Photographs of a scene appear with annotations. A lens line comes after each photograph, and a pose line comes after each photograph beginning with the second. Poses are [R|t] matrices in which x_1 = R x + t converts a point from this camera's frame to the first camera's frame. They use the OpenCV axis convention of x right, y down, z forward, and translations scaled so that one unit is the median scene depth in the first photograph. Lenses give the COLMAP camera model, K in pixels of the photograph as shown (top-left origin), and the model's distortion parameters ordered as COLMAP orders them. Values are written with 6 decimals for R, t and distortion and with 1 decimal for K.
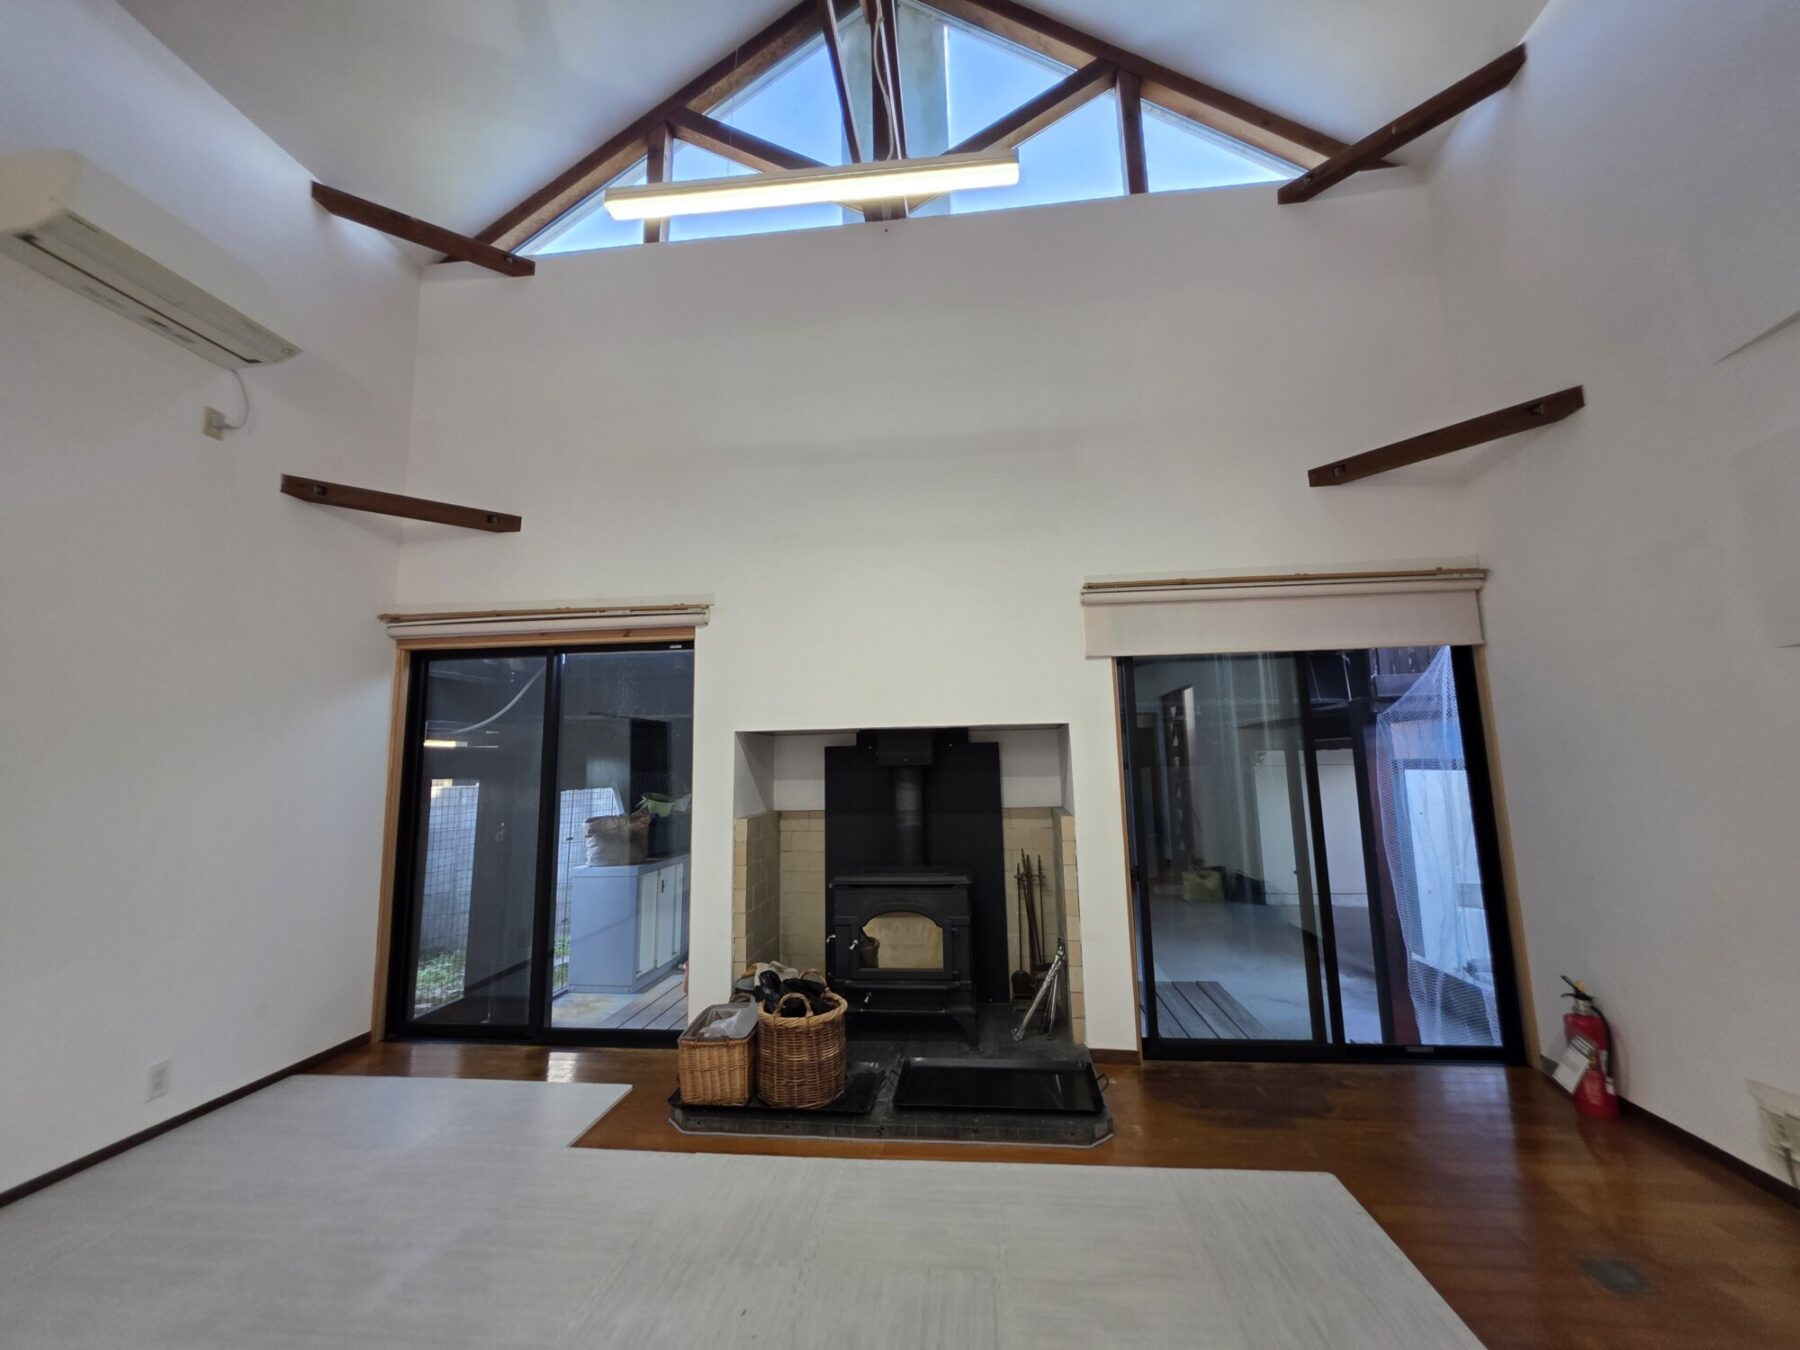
lens RADIAL K [[722.1, 0, 902.3], [0, 722.1, 669.1], [0, 0, 1]] dist [-0.000820, -0.000125]
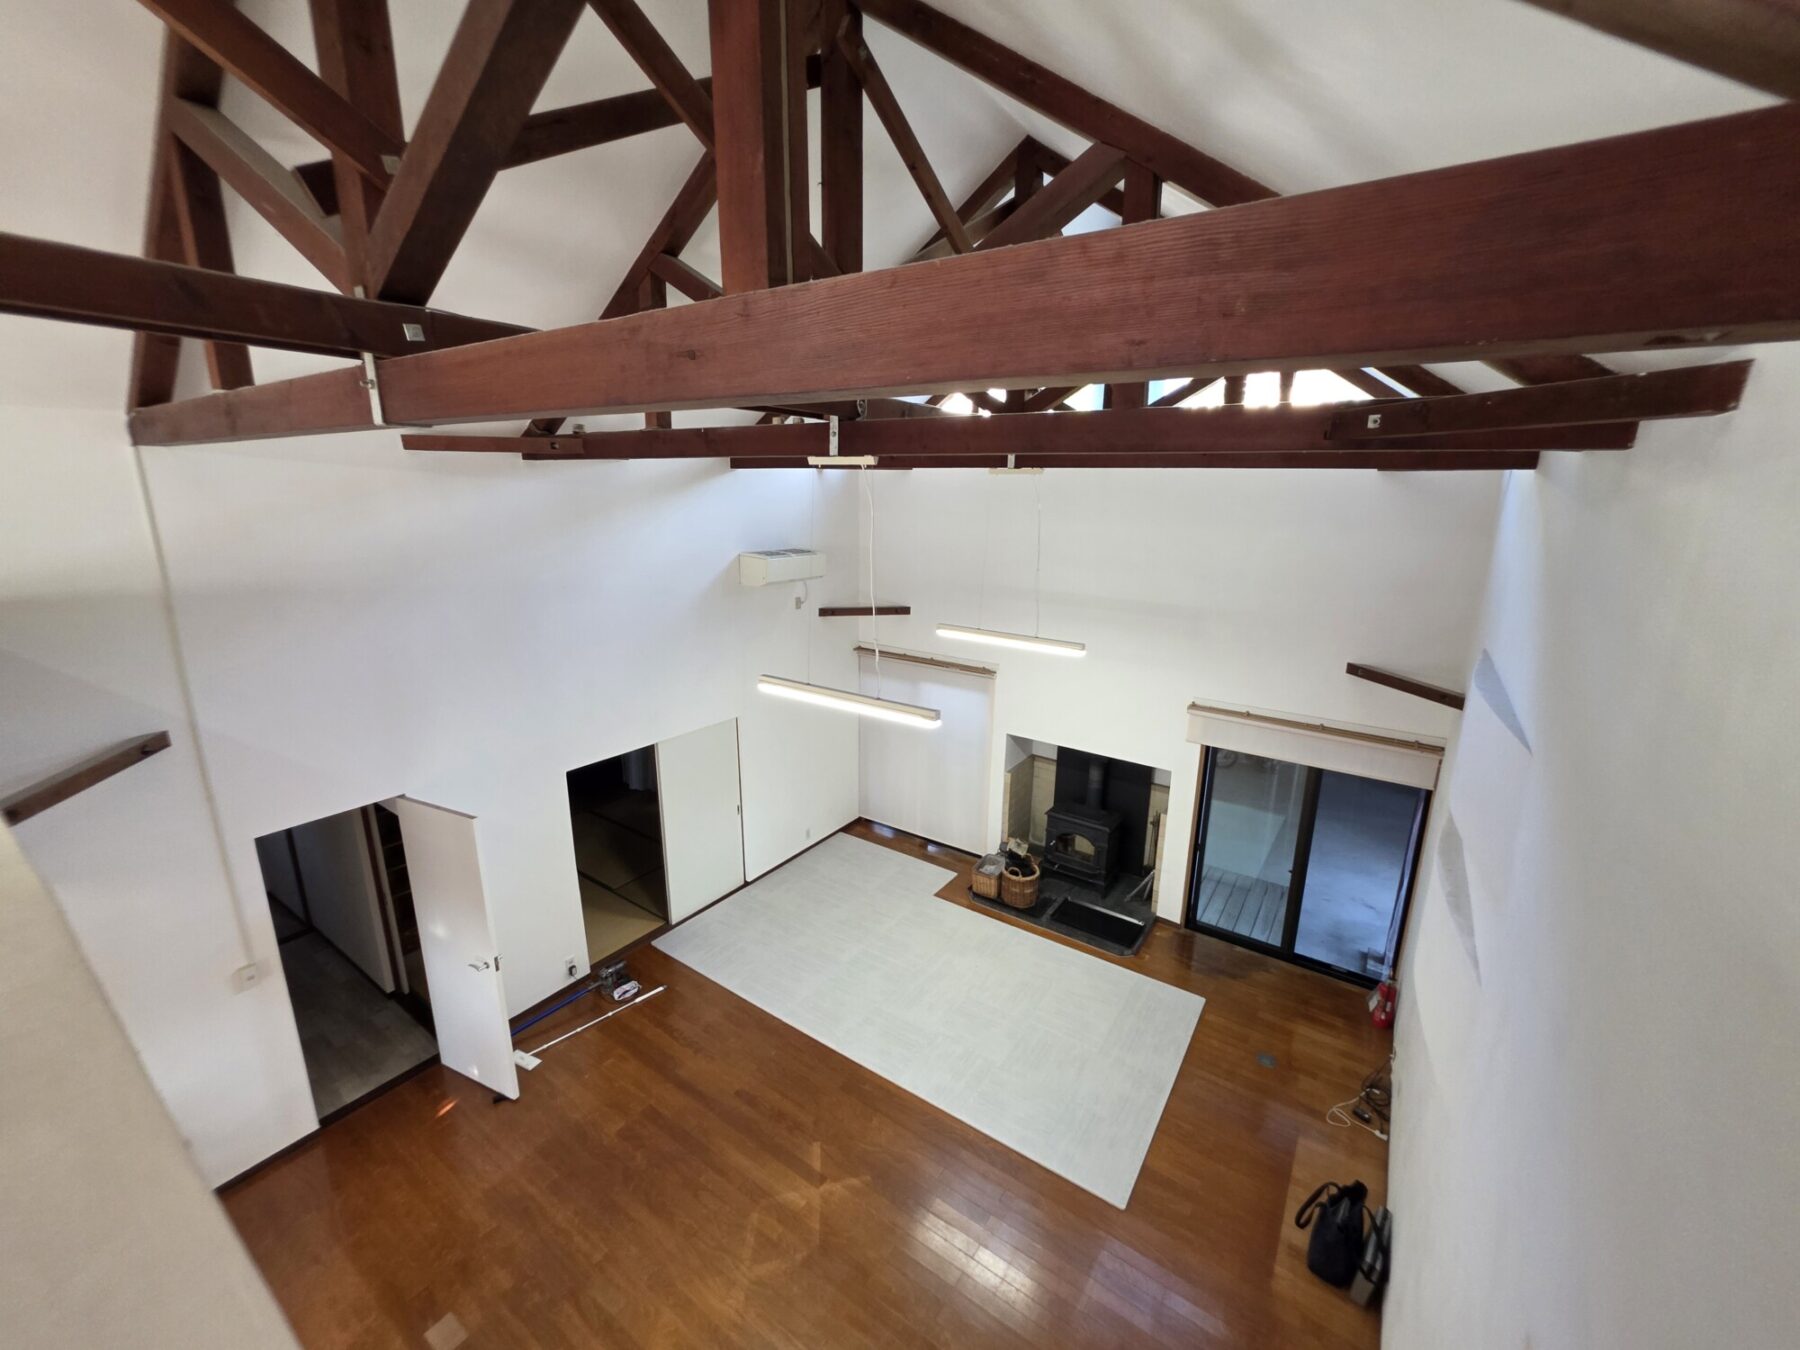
lens RADIAL K [[722.1, 0, 895.9], [0, 722.1, 672.2], [0, 0, 1]] dist [-0.000820, -0.000125]
pose [[0.877126, 0.150807, -0.455969, 0.476808], [0.035447, 0.926501, 0.374618, -1.021315], [0.478950, -0.344750, 0.807313, -0.883602]]
